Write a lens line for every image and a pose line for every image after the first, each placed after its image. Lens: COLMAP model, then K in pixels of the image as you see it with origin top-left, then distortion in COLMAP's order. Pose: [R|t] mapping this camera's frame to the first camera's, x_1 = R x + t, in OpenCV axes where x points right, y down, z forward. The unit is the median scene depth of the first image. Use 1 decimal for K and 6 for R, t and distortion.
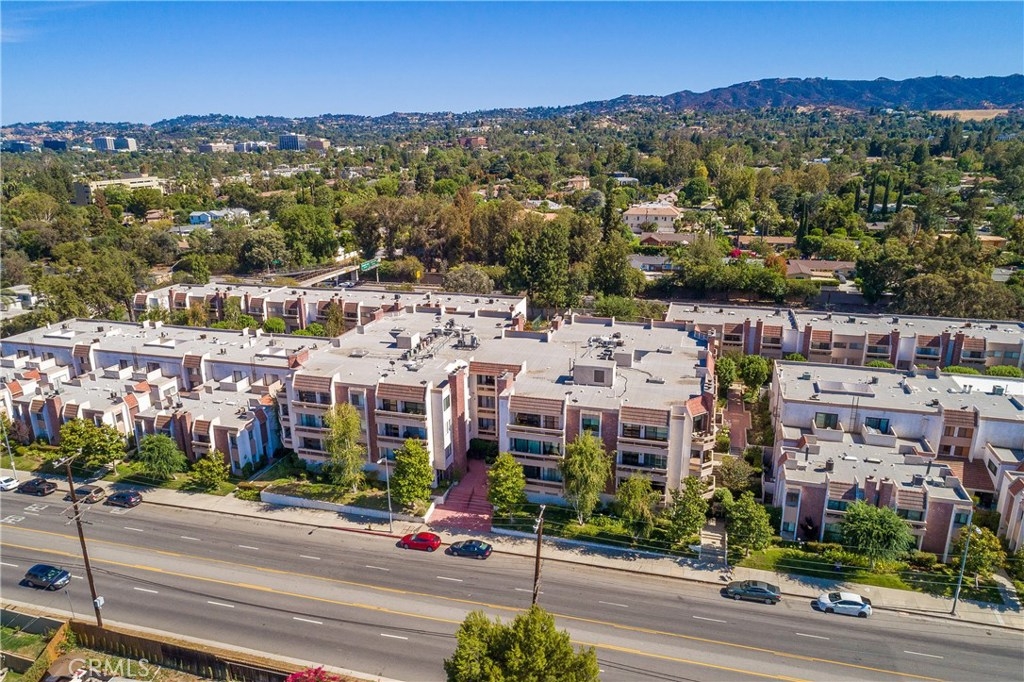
lens RADIAL K [[686.3, 0, 512.0], [0, 686.3, 341.0], [0, 0, 1]] dist [-0.007587, 0.003502]
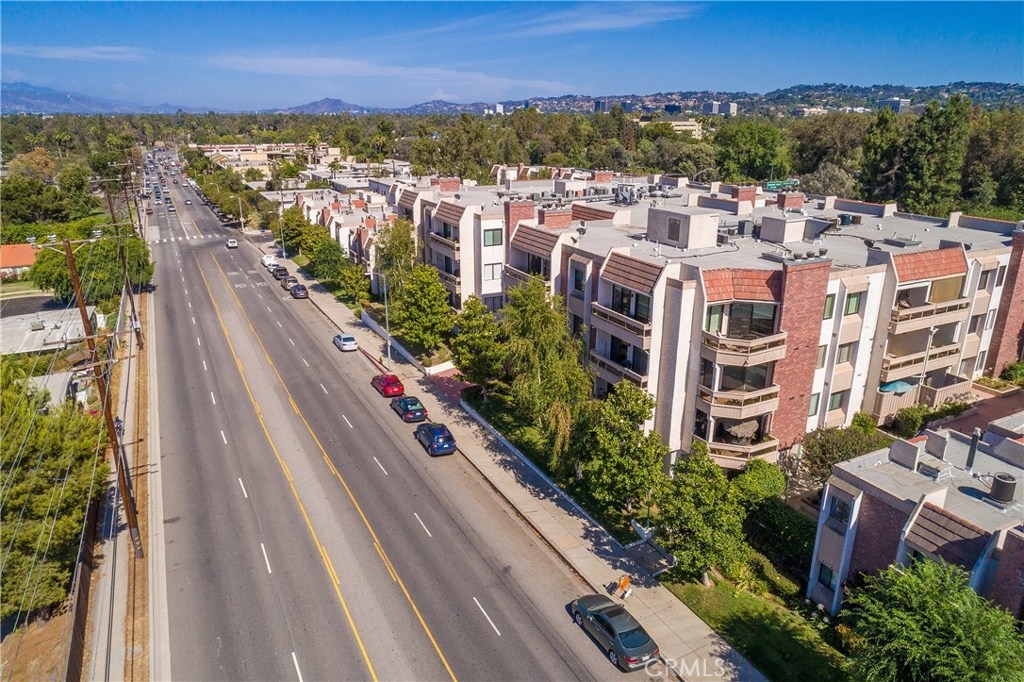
lens RADIAL K [[684.7, 0, 512.0], [0, 684.7, 341.0], [0, 0, 1]] dist [-0.003807, 0.001757]
pose [[0.690854, 0.243579, -0.680728, 0.367033], [-0.218333, 0.967869, 0.124743, 0.081222], [0.689240, 0.062446, 0.721837, 0.376215]]
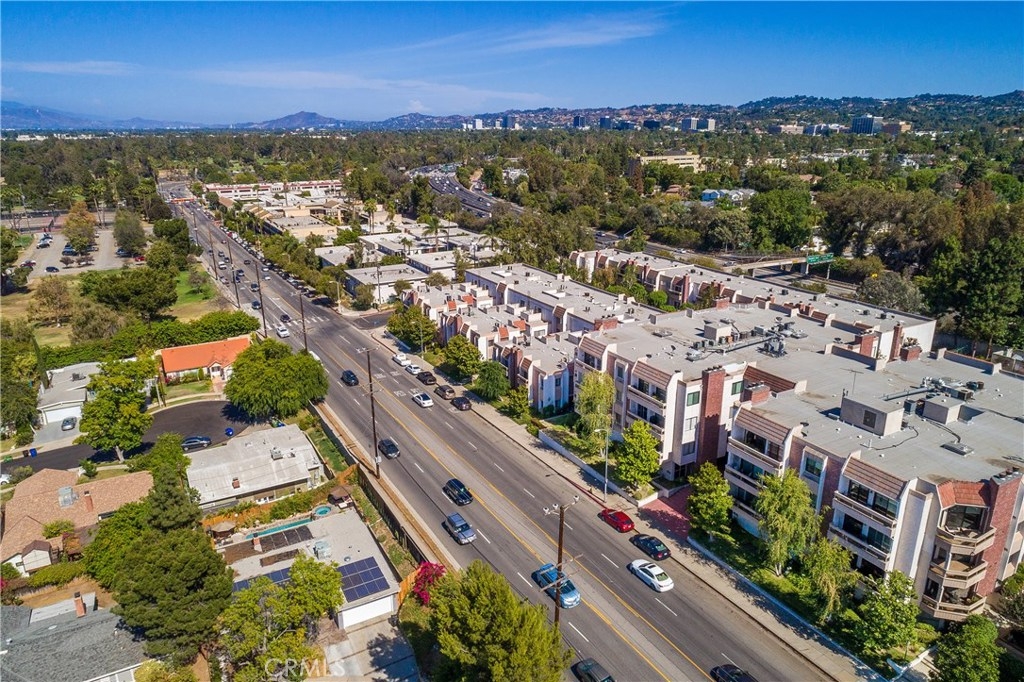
lens RADIAL K [[684.7, 0, 512.0], [0, 684.7, 341.0], [0, 0, 1]] dist [-0.003807, 0.001757]
pose [[0.715777, 0.222067, -0.662080, 0.268268], [-0.205787, 0.973066, 0.103898, -0.027896], [0.667320, 0.061880, 0.742196, 0.092574]]
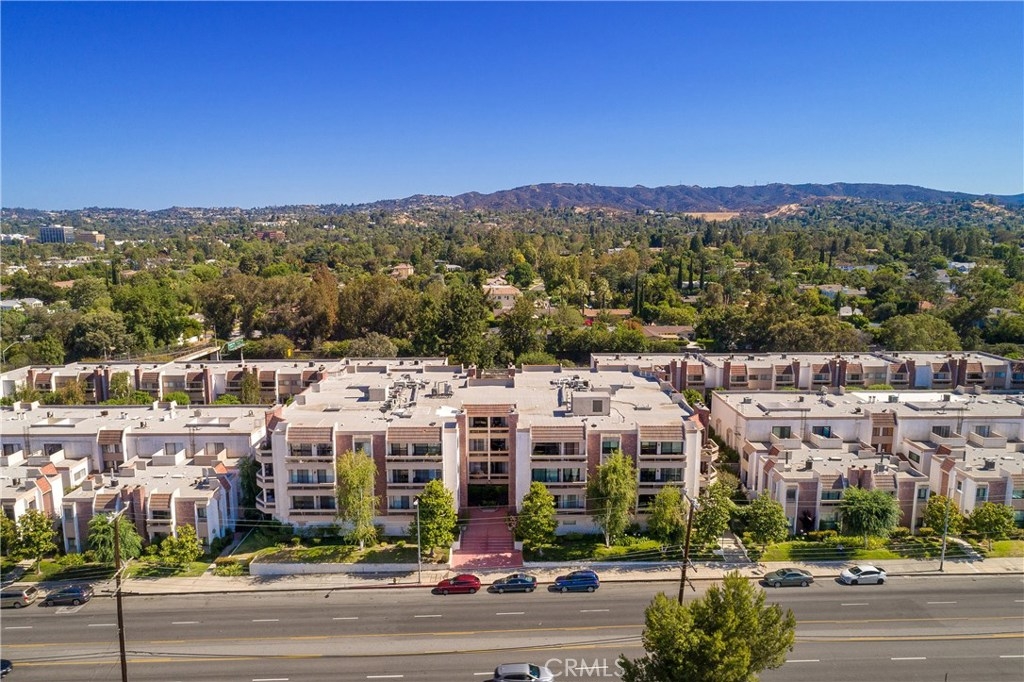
lens RADIAL K [[686.3, 0, 512.0], [0, 686.3, 341.0], [0, 0, 1]] dist [-0.007587, 0.003502]
pose [[0.956858, -0.037189, 0.288165, -0.236778], [0.075698, 0.989432, -0.123666, 0.058003], [-0.280521, 0.140144, 0.949562, 0.017351]]
